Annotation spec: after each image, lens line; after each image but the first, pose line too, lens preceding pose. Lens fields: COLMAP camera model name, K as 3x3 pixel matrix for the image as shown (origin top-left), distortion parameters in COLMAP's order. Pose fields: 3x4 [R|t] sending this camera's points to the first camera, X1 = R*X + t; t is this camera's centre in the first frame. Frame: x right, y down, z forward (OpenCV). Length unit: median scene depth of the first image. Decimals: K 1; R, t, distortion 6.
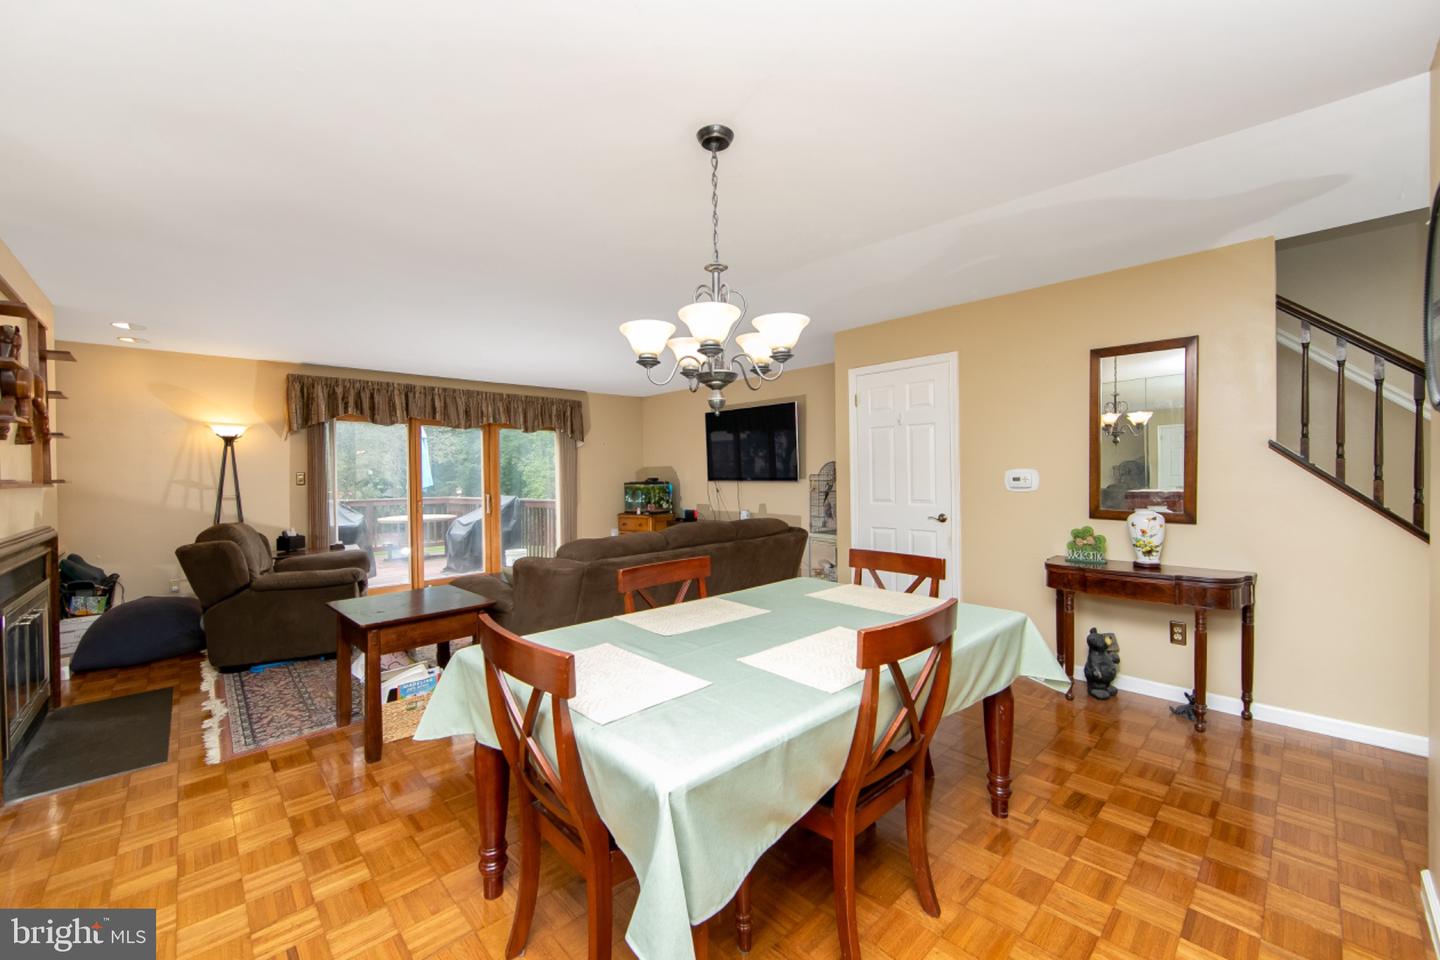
lens RADIAL K [[566.1, 0, 722.3], [0, 566.1, 477.9], [0, 0, 1]] dist [-0.001695, -0.000097]
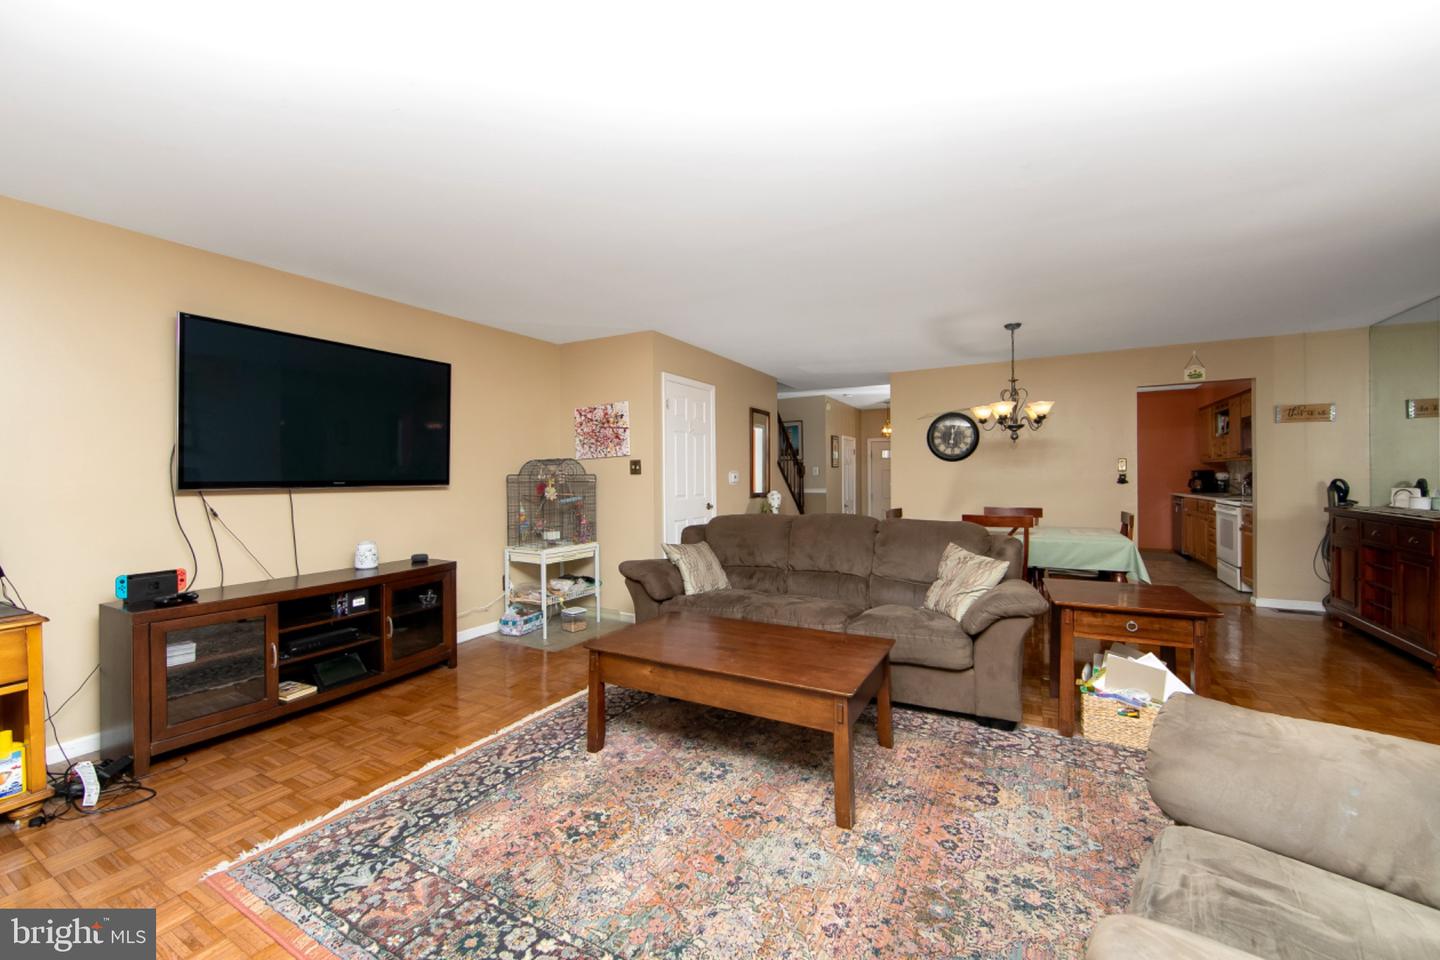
lens RADIAL K [[566.1, 0, 722.3], [0, 566.1, 477.9], [0, 0, 1]] dist [-0.001695, -0.000097]
pose [[-0.297687, 0.015076, 0.954545, -0.714543], [0.021673, 0.999724, -0.009031, 0.010781], [-0.954418, 0.018000, -0.297931, 1.083140]]
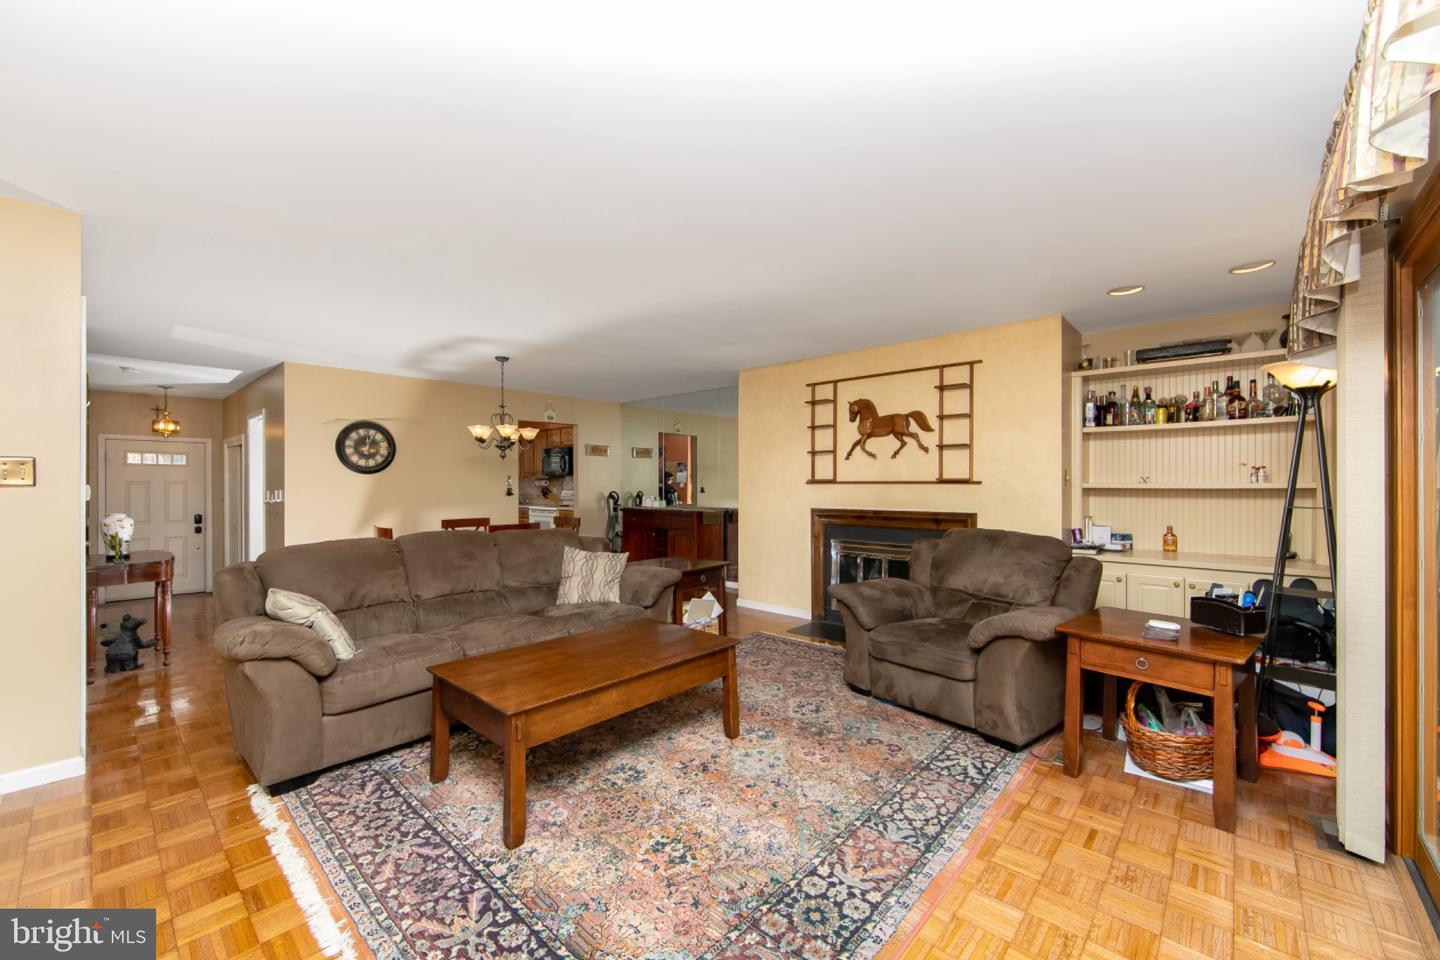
lens RADIAL K [[573.8, 0, 724.4], [0, 573.8, 480.9], [0, 0, 1]] dist [-0.000276, 0.000118]
pose [[-0.997328, 0.016678, -0.071121, -0.326686], [0.016509, 0.999859, 0.002962, -0.002302], [0.071160, 0.001780, -0.997463, 1.440658]]
